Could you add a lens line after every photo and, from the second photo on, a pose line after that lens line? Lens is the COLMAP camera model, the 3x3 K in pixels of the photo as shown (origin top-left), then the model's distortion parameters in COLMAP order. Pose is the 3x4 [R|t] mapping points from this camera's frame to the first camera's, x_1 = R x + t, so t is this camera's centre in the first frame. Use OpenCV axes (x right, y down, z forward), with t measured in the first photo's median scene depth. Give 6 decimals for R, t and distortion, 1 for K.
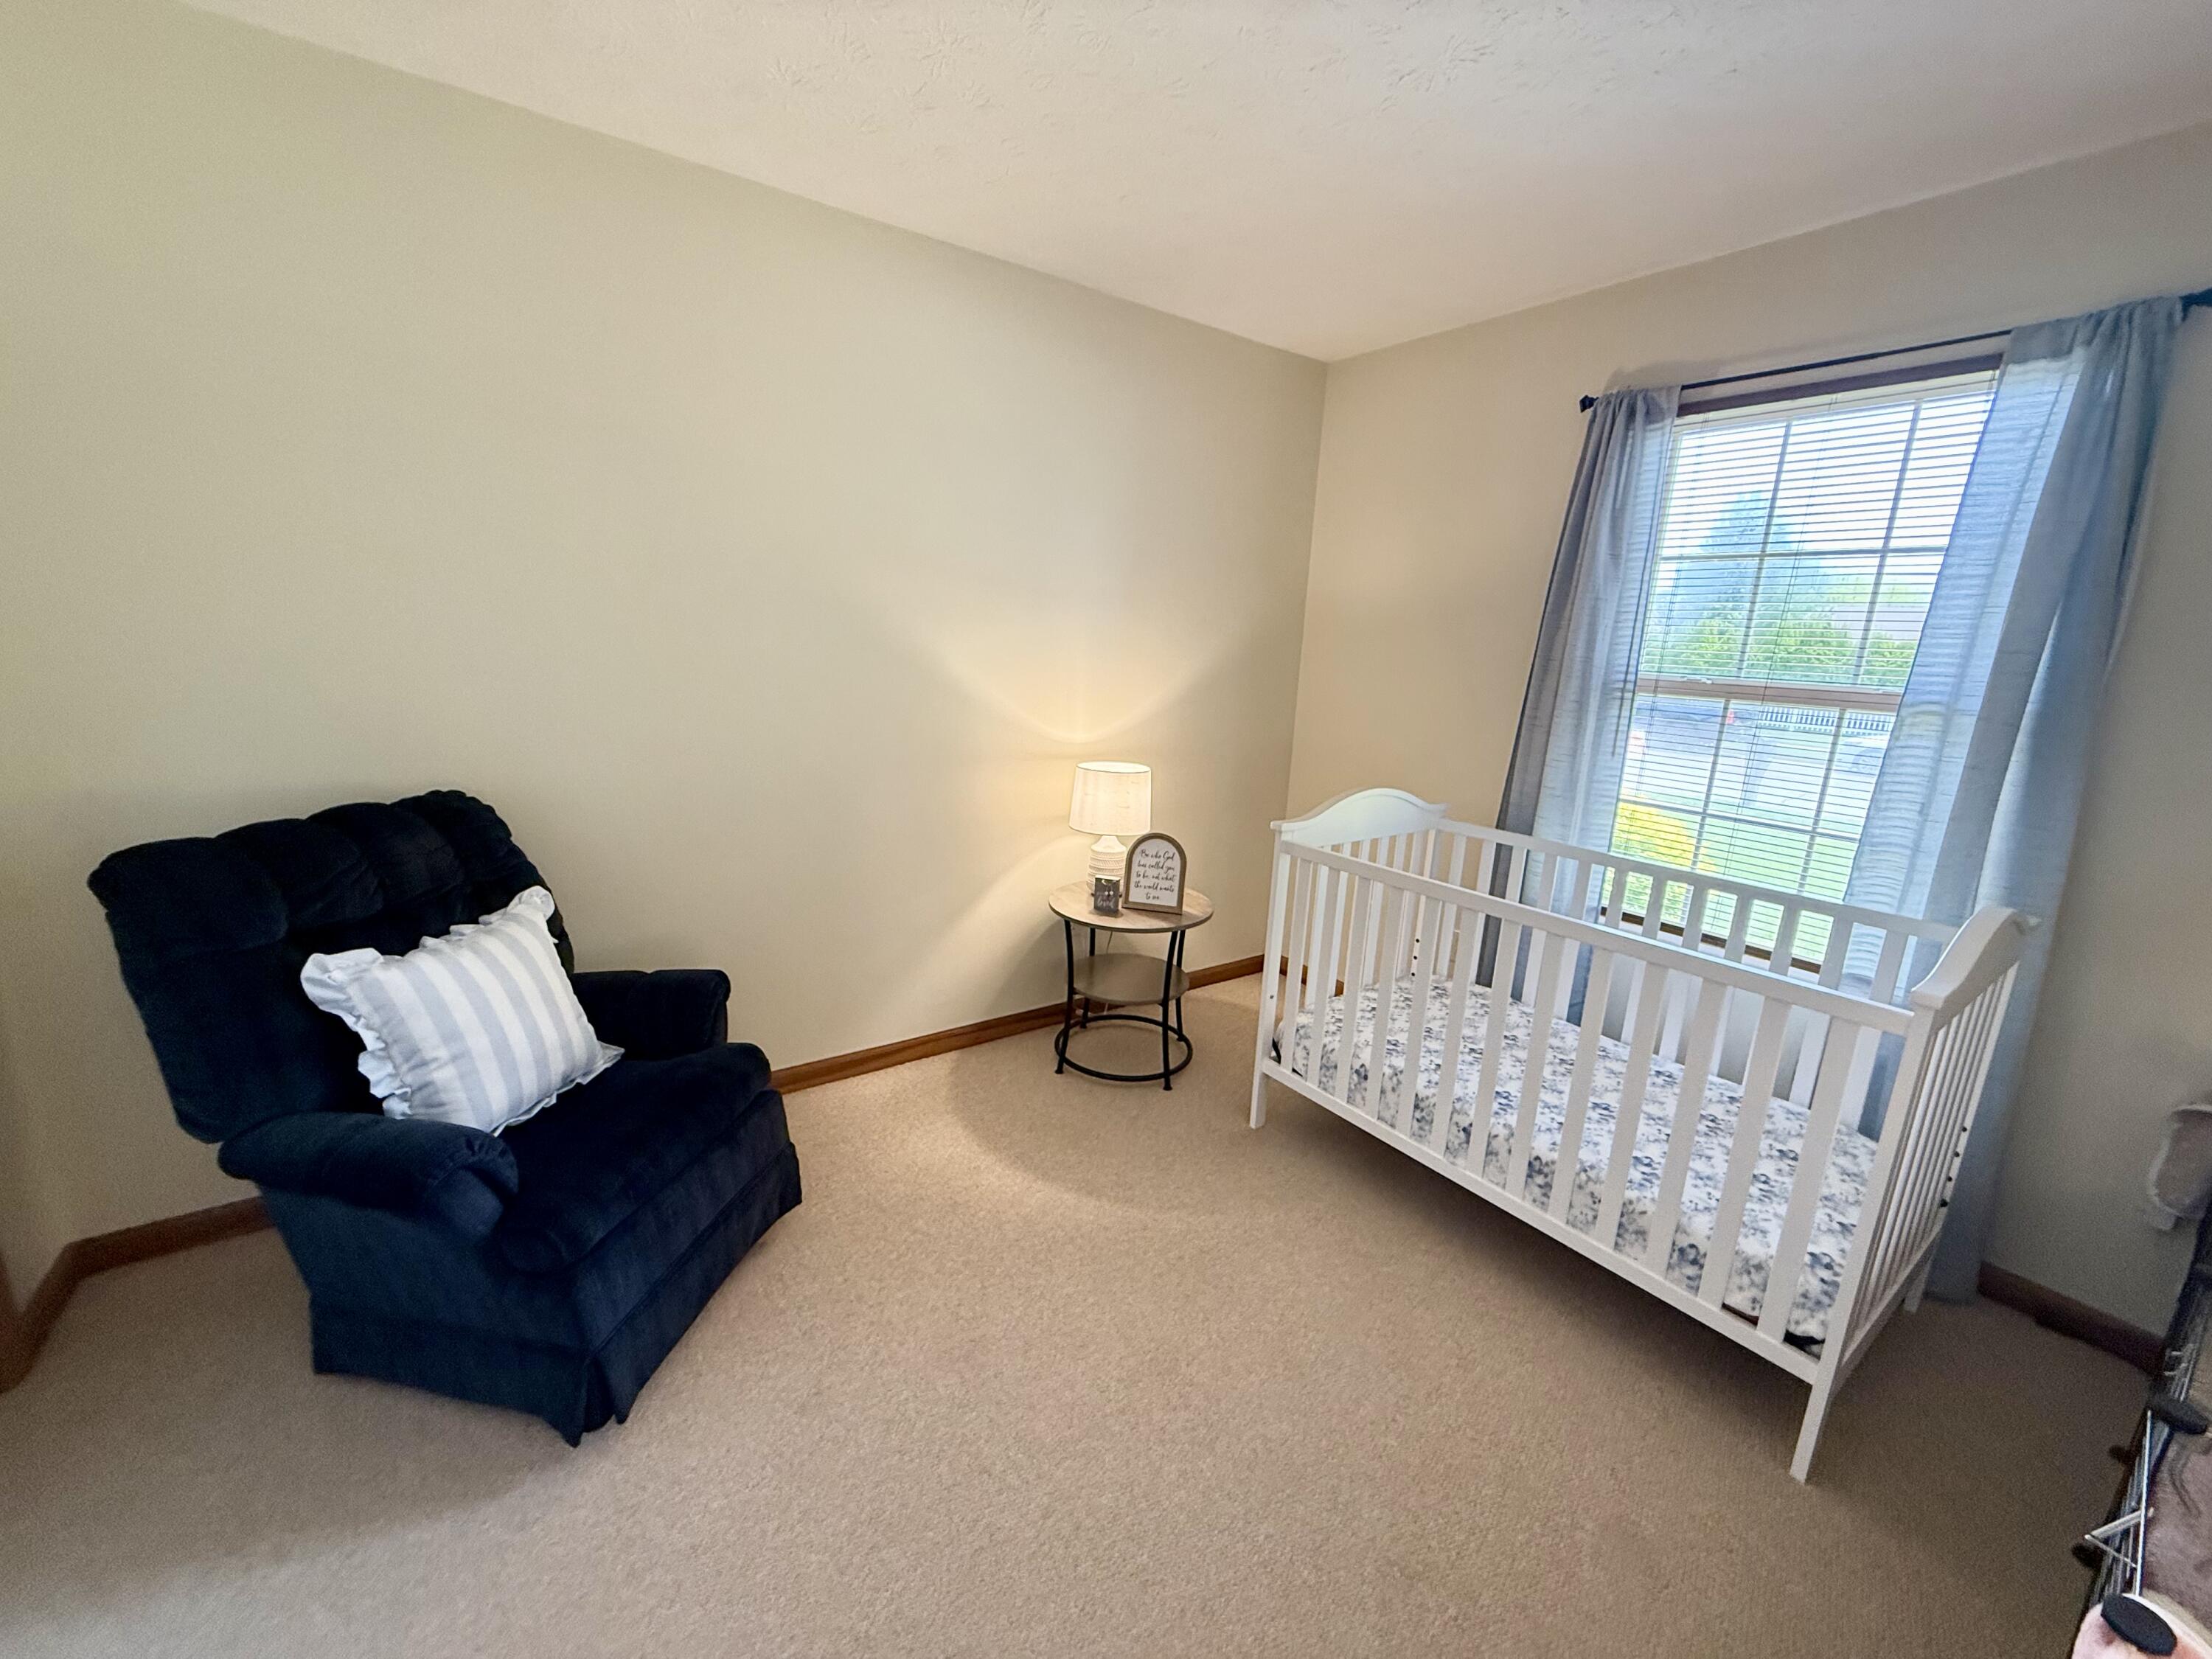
lens RADIAL K [[878.5, 0, 1105.4], [0, 878.5, 829.1], [0, 0, 1]] dist [0.001492, -0.000424]
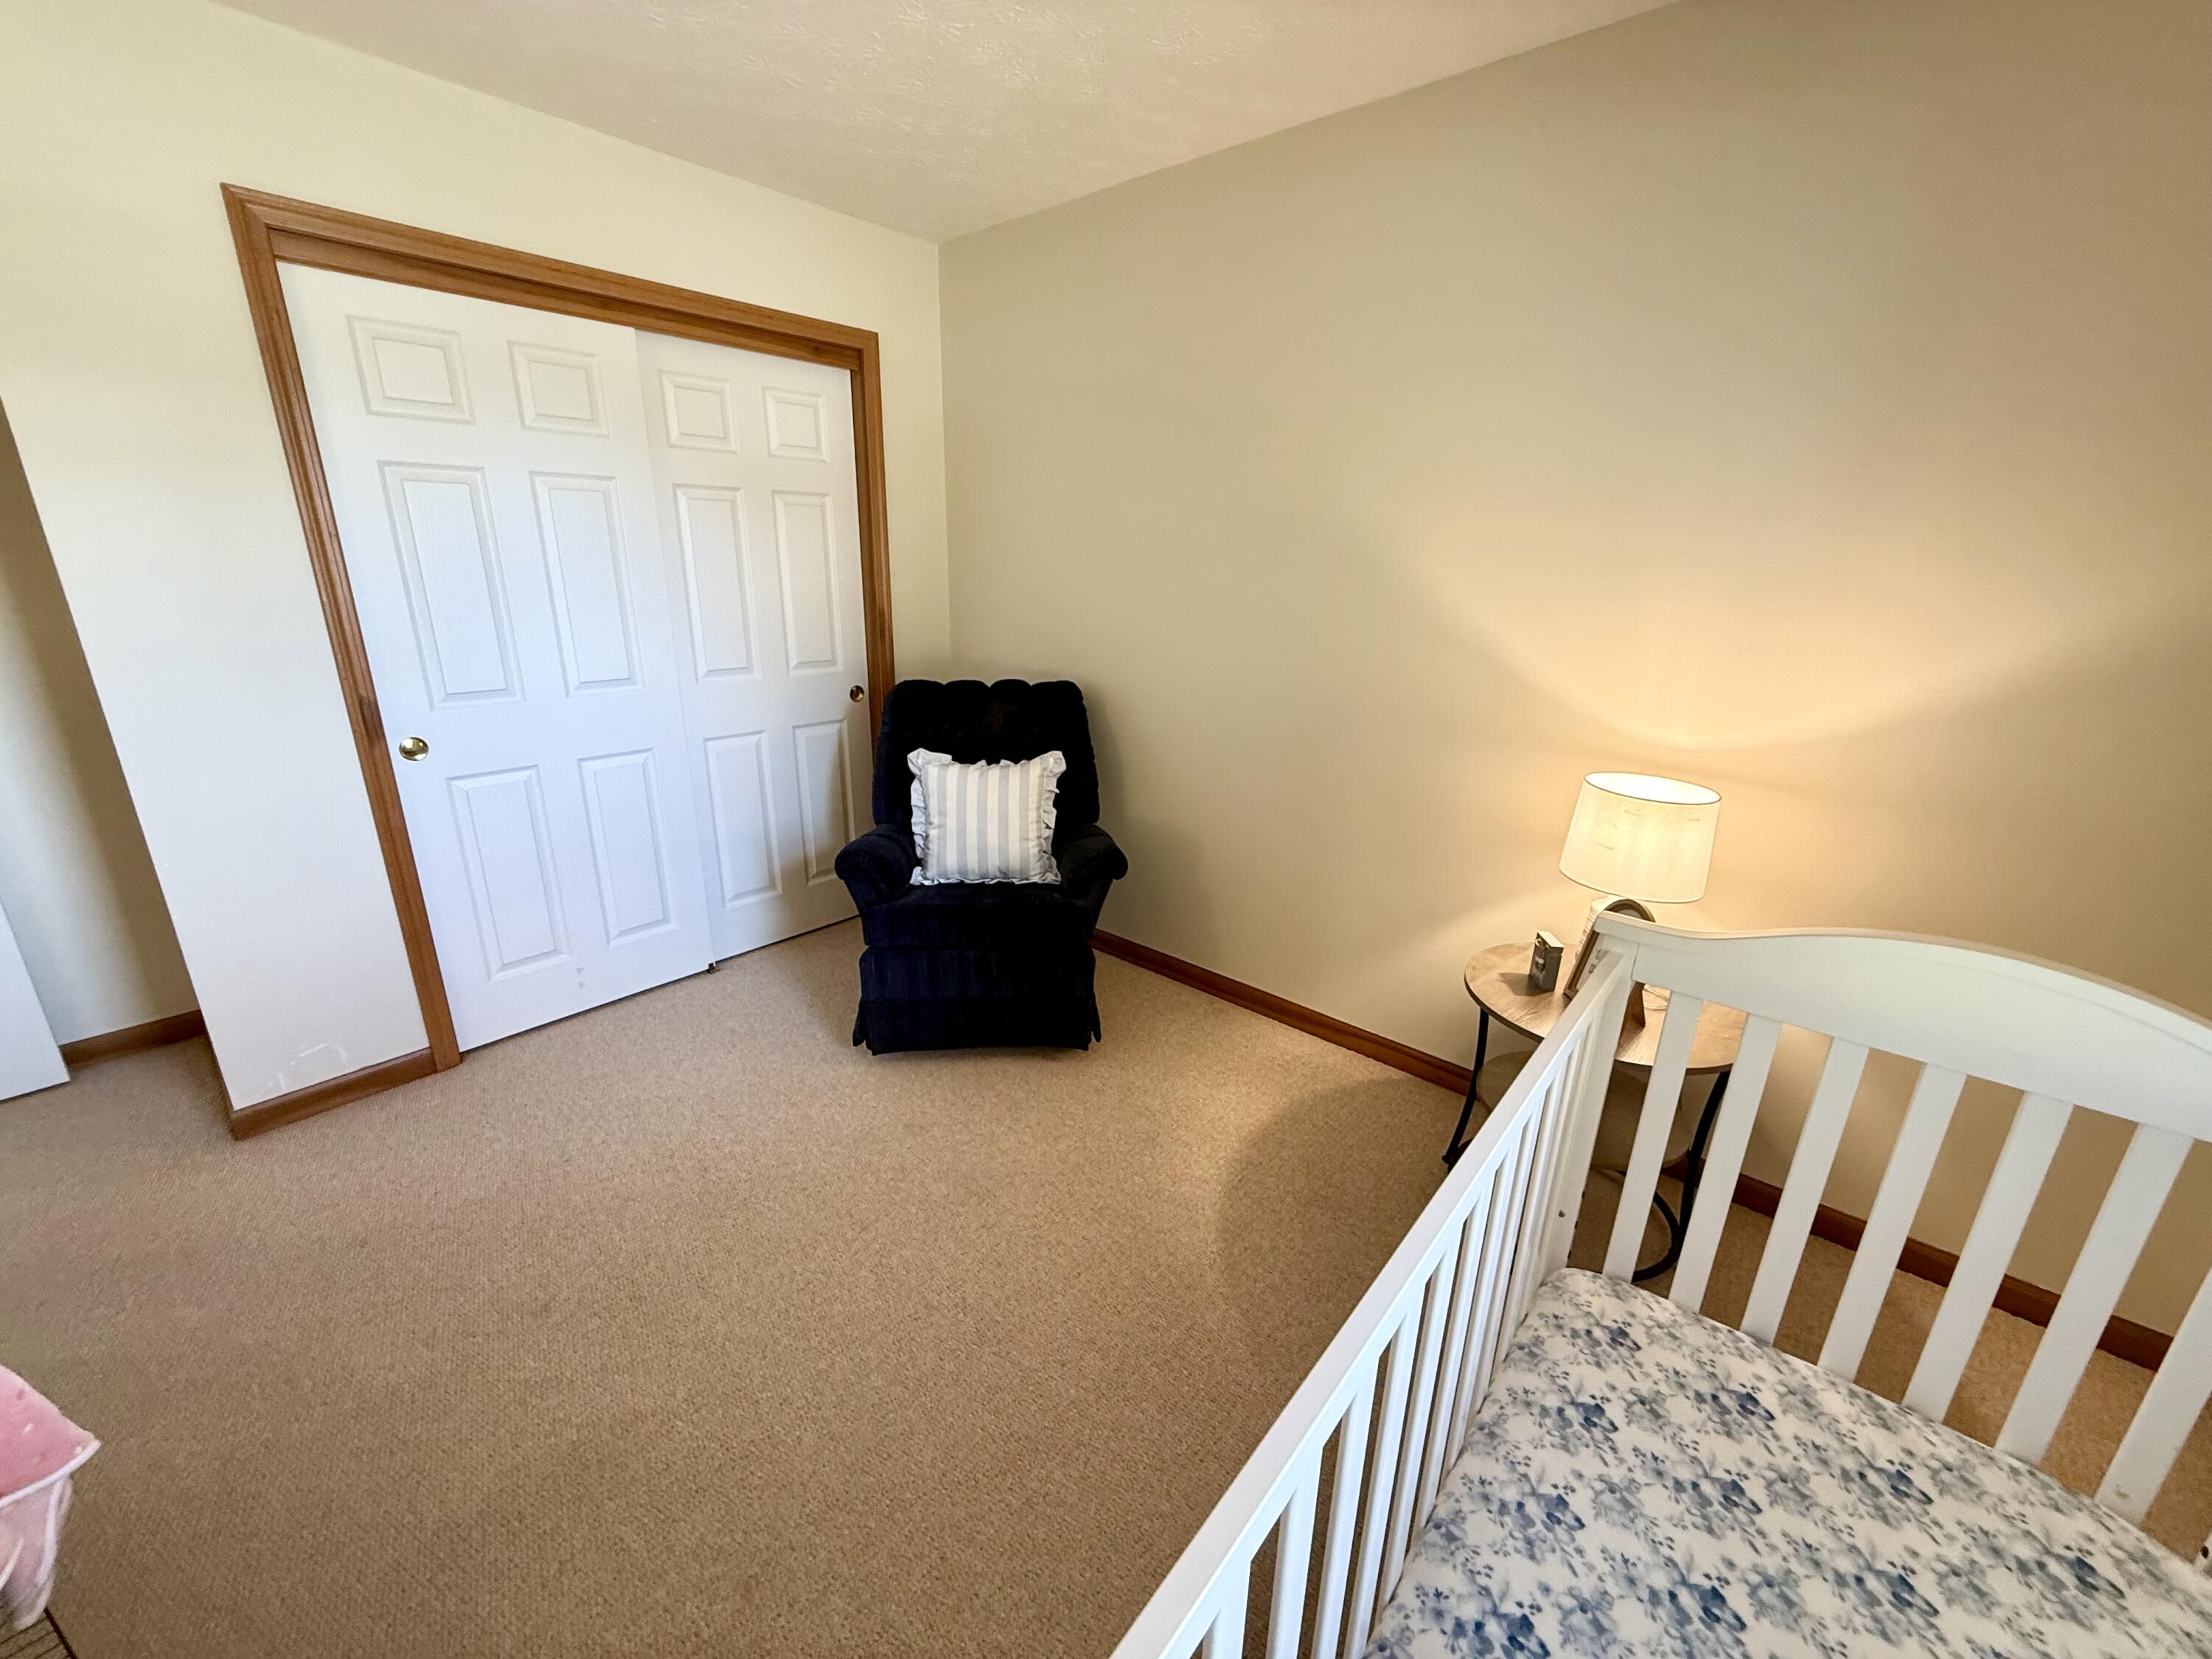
lens RADIAL K [[878.5, 0, 1108.2], [0, 878.5, 831.3], [0, 0, 1]] dist [0.001492, -0.000424]
pose [[0.232893, 0.261441, -0.936701, 0.647105], [-0.226582, 0.951267, 0.209171, -0.110992], [0.945739, 0.163525, 0.280782, 0.572185]]
